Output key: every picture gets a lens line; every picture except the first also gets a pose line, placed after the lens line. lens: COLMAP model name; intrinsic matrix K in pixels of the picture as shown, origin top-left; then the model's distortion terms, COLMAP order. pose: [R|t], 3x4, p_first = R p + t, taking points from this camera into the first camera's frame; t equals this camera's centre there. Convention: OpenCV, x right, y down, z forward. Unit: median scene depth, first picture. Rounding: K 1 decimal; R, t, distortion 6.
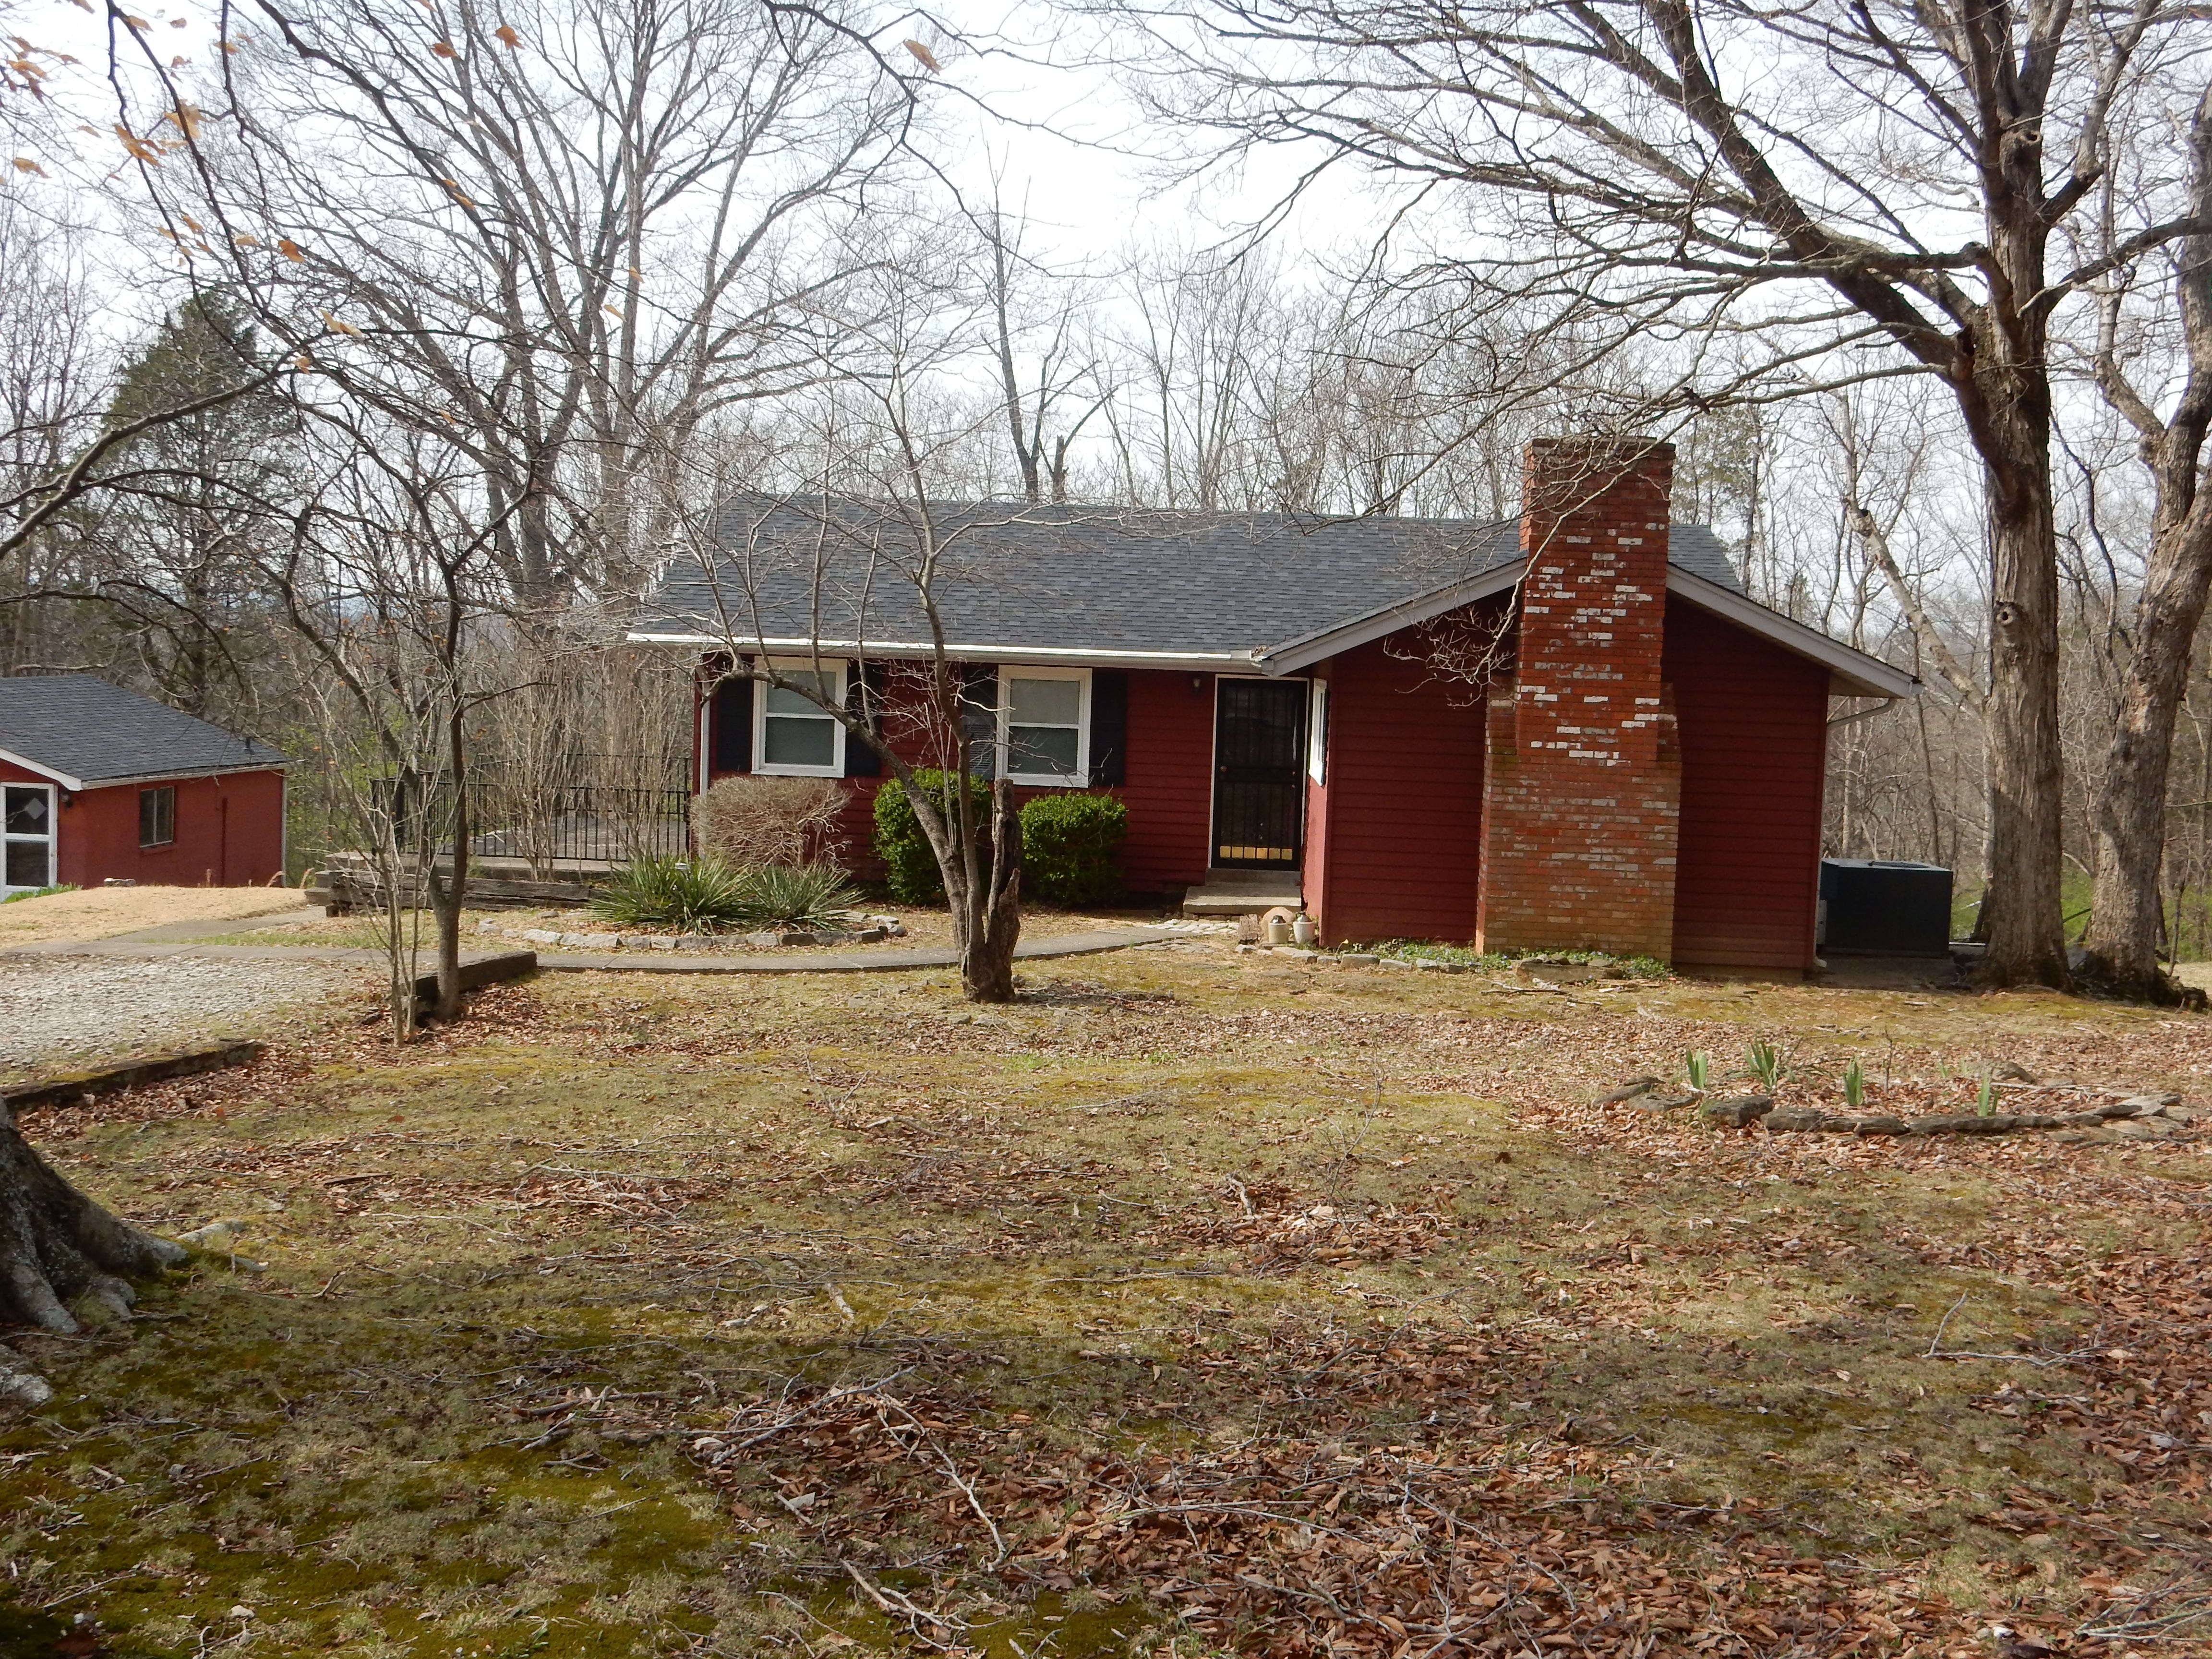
lens RADIAL K [[2345.1, 0, 1125.4], [0, 2345.1, 828.3], [0, 0, 1]] dist [0.012200, 0.000000]
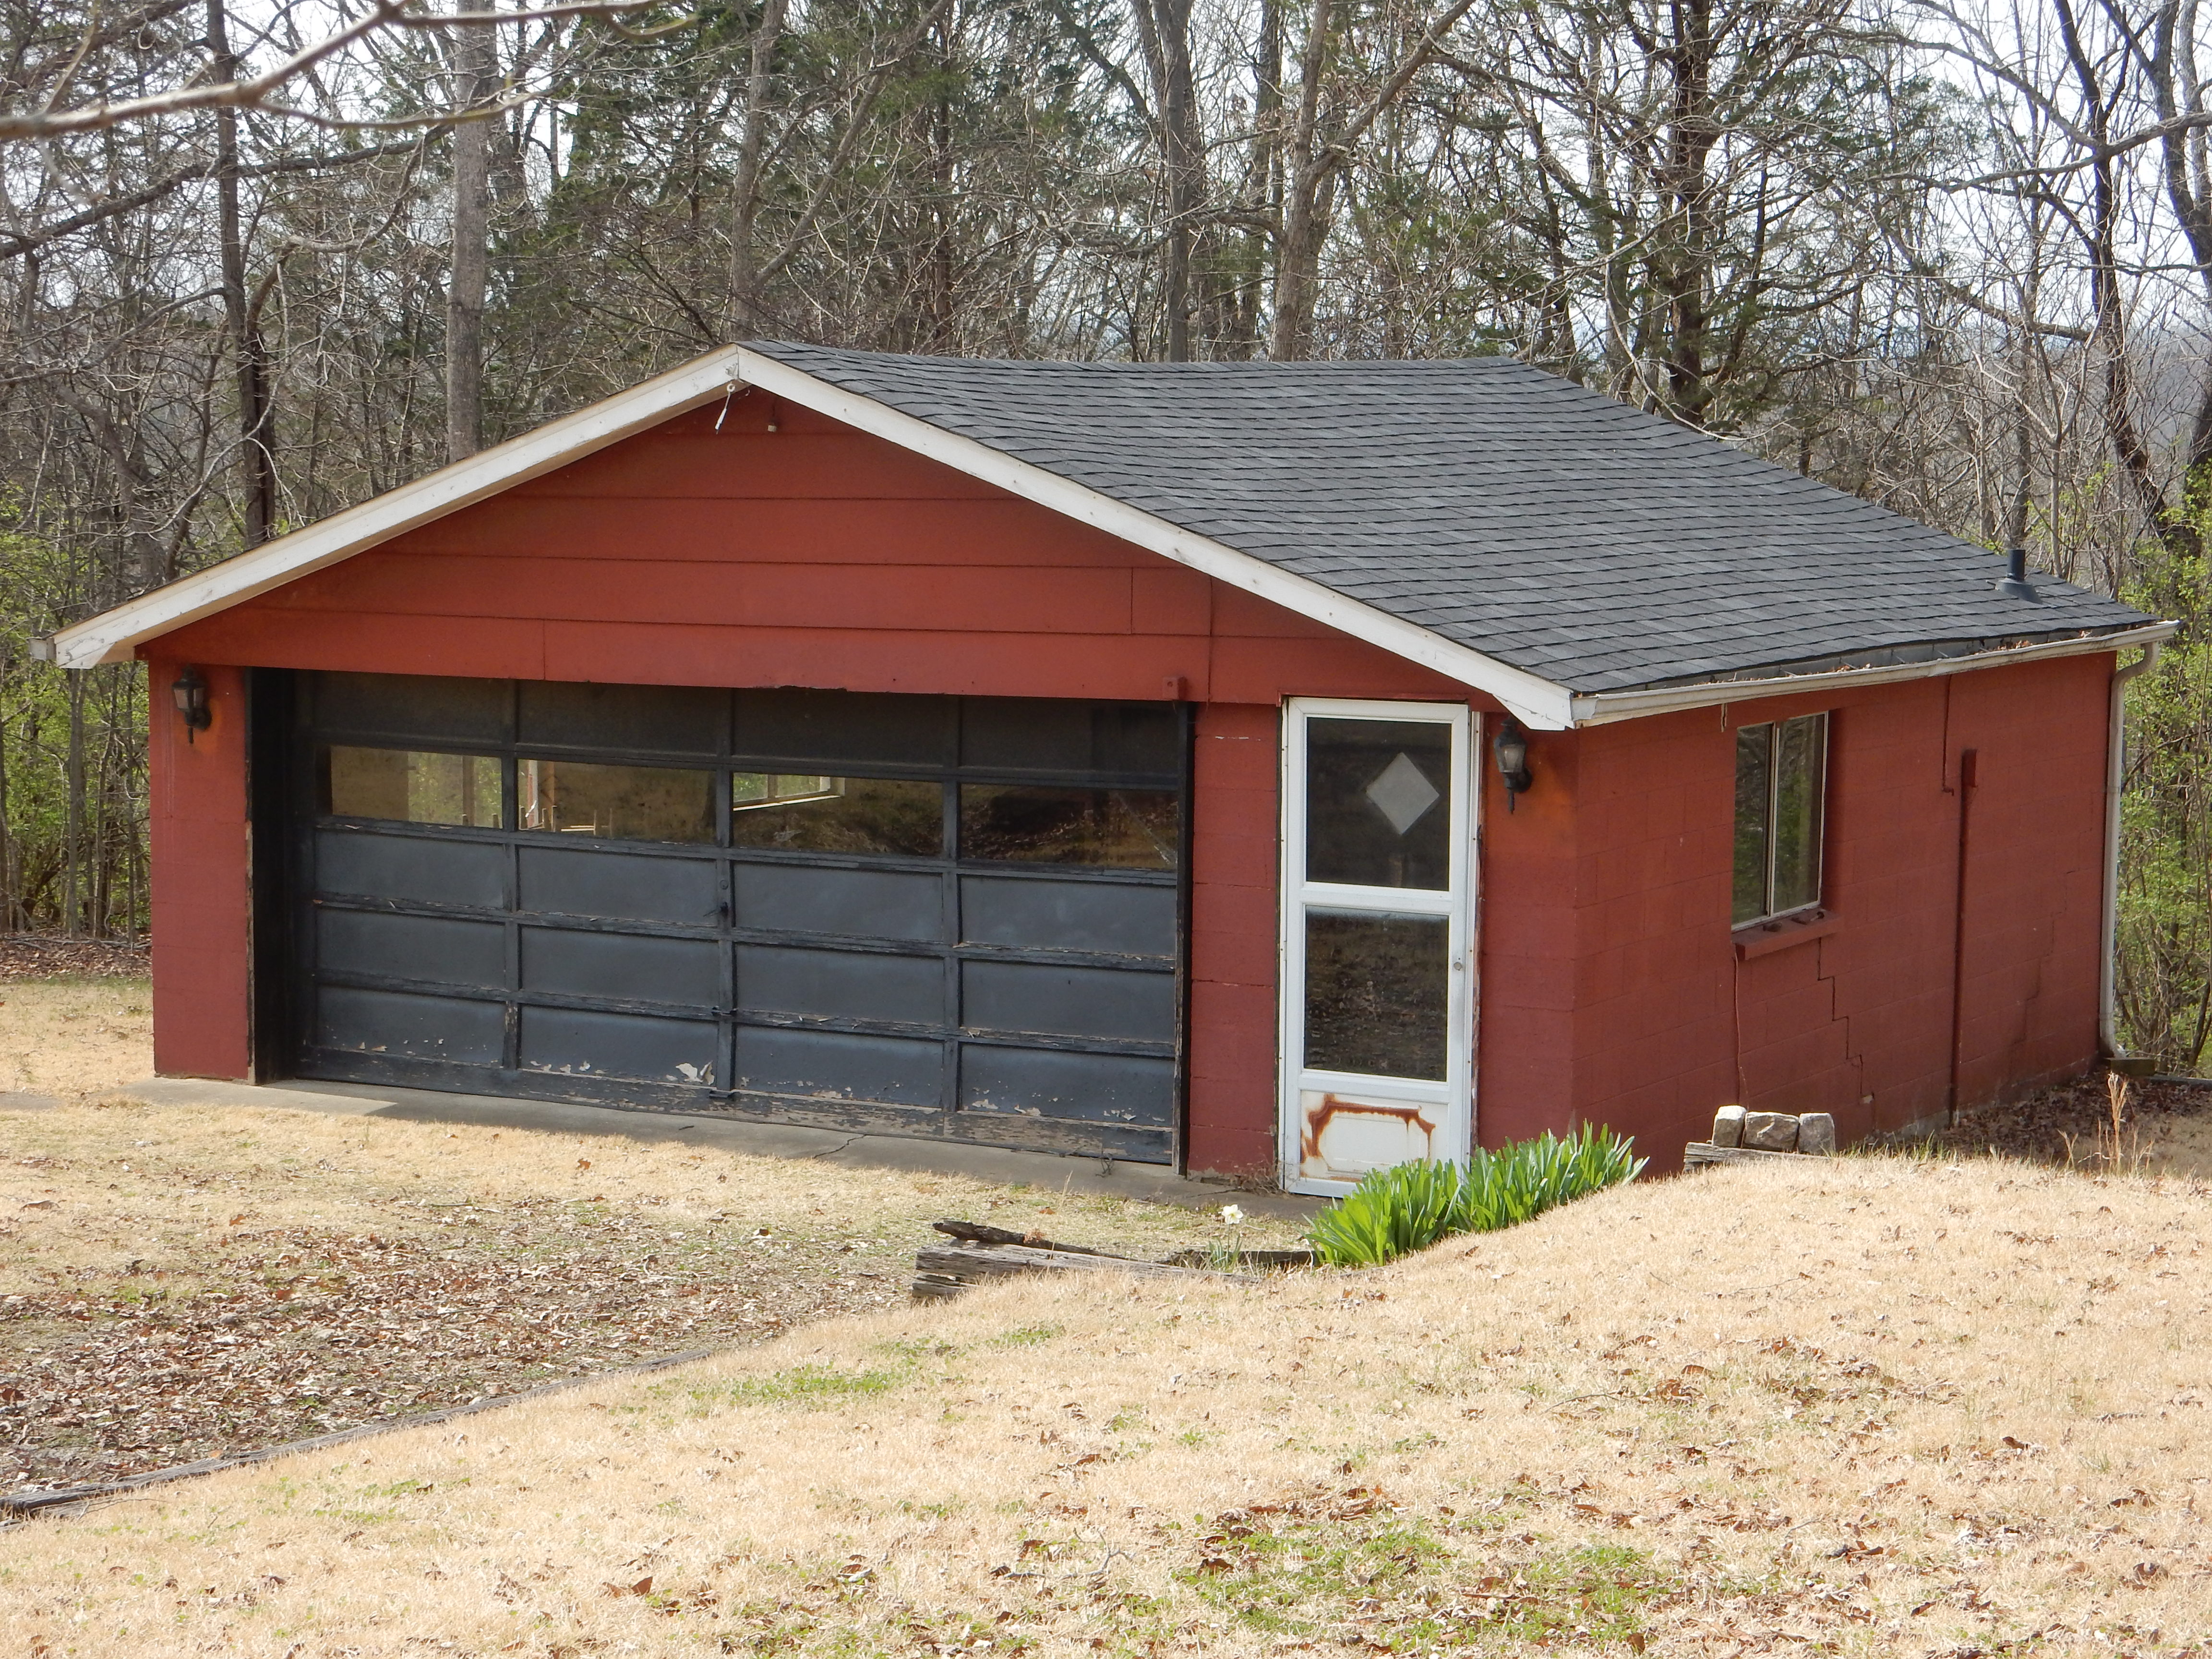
lens RADIAL K [[4527.9, 0, 1102.1], [0, 4527.9, 828.5], [0, 0, 1]] dist [0.005445, 0.000000]
pose [[0.895342, 0.014823, -0.445133, -0.421381], [-0.009319, 0.999851, 0.014552, -0.019092], [0.445282, -0.008881, 0.895346, 0.827848]]
